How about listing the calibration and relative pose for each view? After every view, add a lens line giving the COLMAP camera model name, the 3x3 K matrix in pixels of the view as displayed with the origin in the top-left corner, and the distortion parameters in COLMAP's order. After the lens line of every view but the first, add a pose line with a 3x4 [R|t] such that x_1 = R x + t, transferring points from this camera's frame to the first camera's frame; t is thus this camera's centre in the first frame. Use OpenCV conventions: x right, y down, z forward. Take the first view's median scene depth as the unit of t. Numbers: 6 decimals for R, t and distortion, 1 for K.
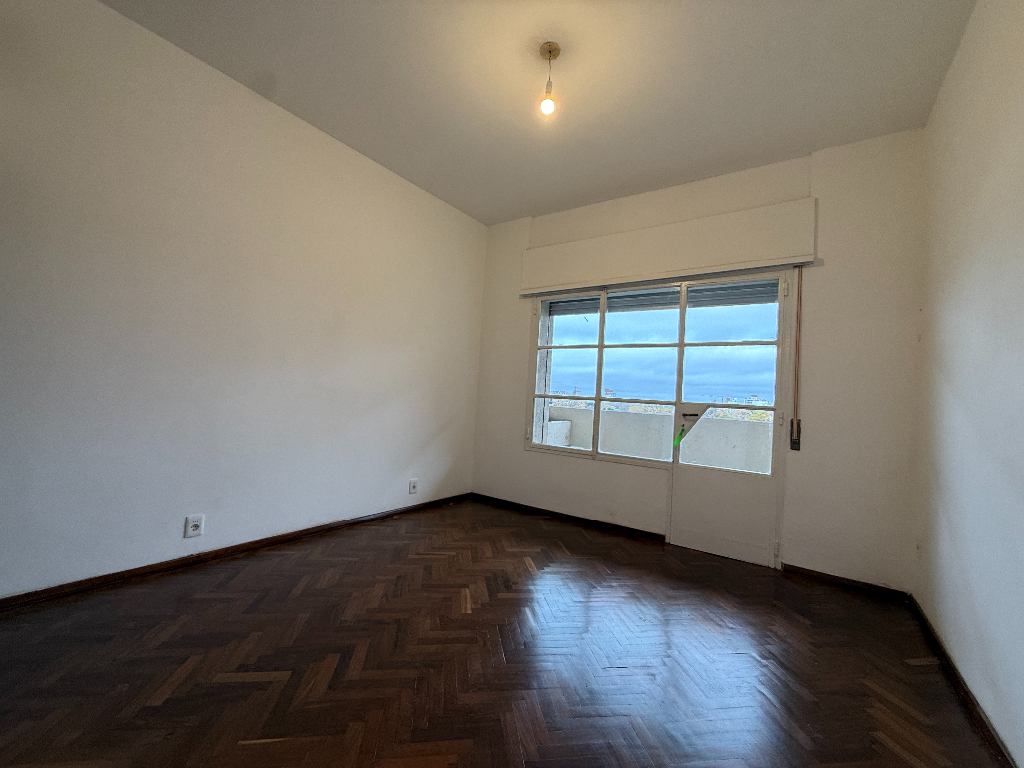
lens RADIAL K [[407.5, 0, 511.9], [0, 407.5, 379.3], [0, 0, 1]] dist [-0.003204, 0.000171]
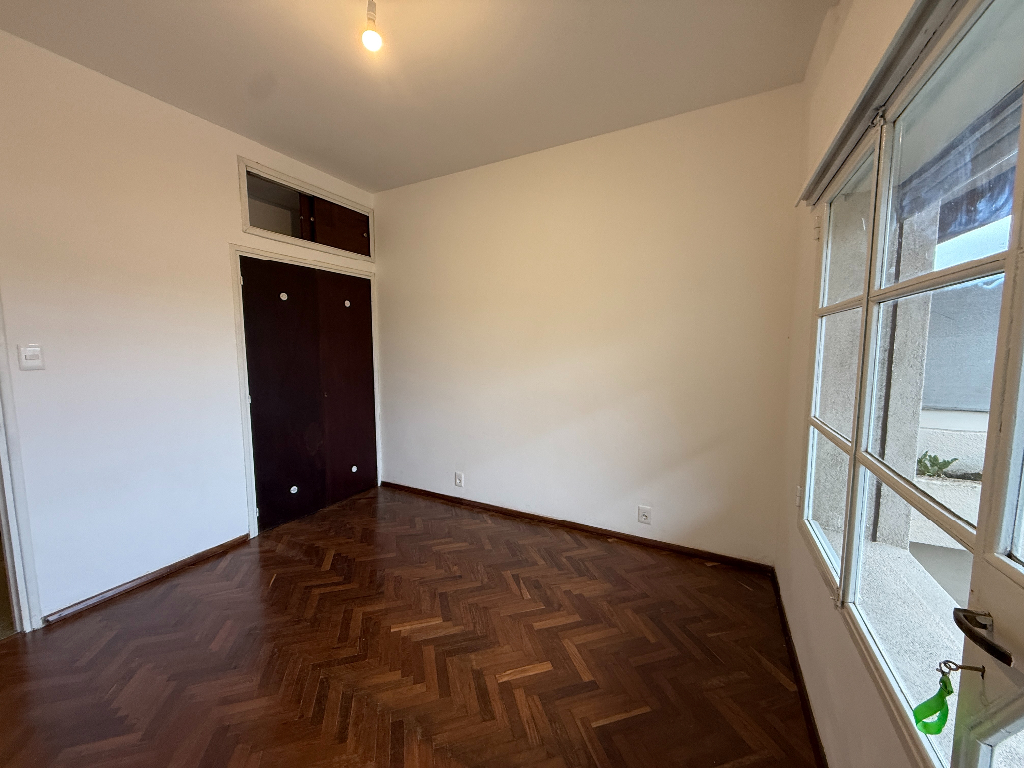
lens RADIAL K [[407.5, 0, 509.6], [0, 407.5, 385.1], [0, 0, 1]] dist [-0.003204, 0.000171]
pose [[0.125087, 0.041767, -0.991266, 0.695866], [0.047754, 0.997702, 0.048065, -0.059211], [0.990996, -0.053349, 0.122805, 0.904895]]
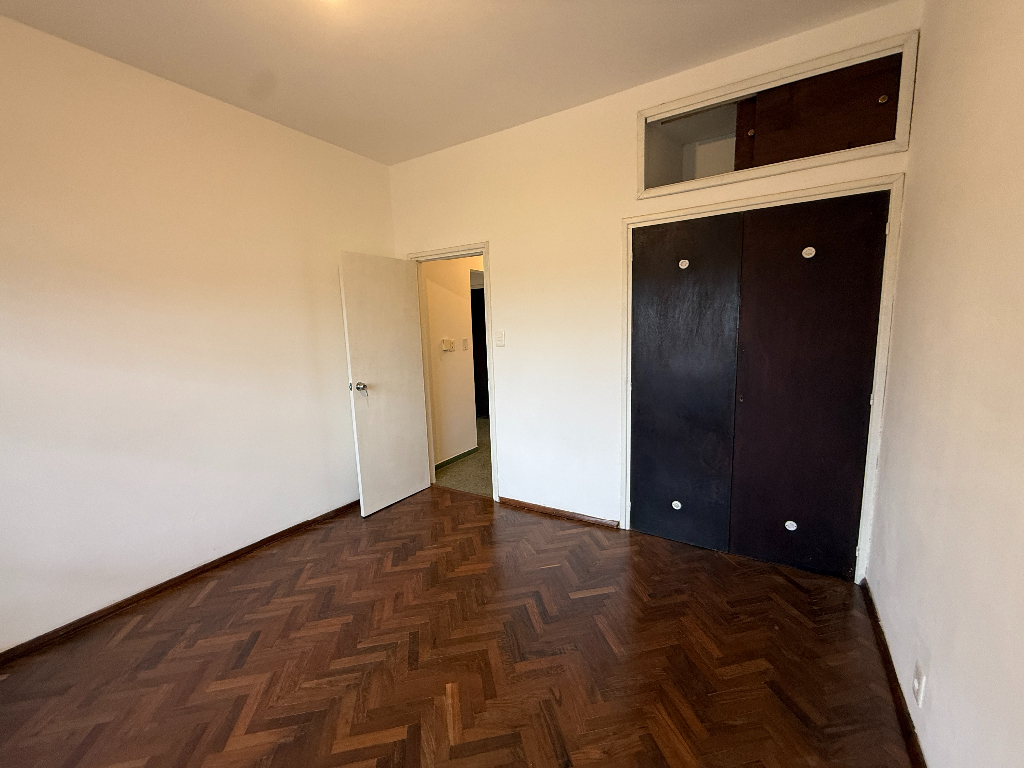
lens RADIAL K [[407.5, 0, 512.3], [0, 407.5, 386.6], [0, 0, 1]] dist [-0.003204, 0.000171]
pose [[-0.998832, -0.012838, -0.046576, -0.143074], [-0.017851, 0.993896, 0.108868, -0.108342], [0.044894, 0.109572, -0.992964, 1.344314]]
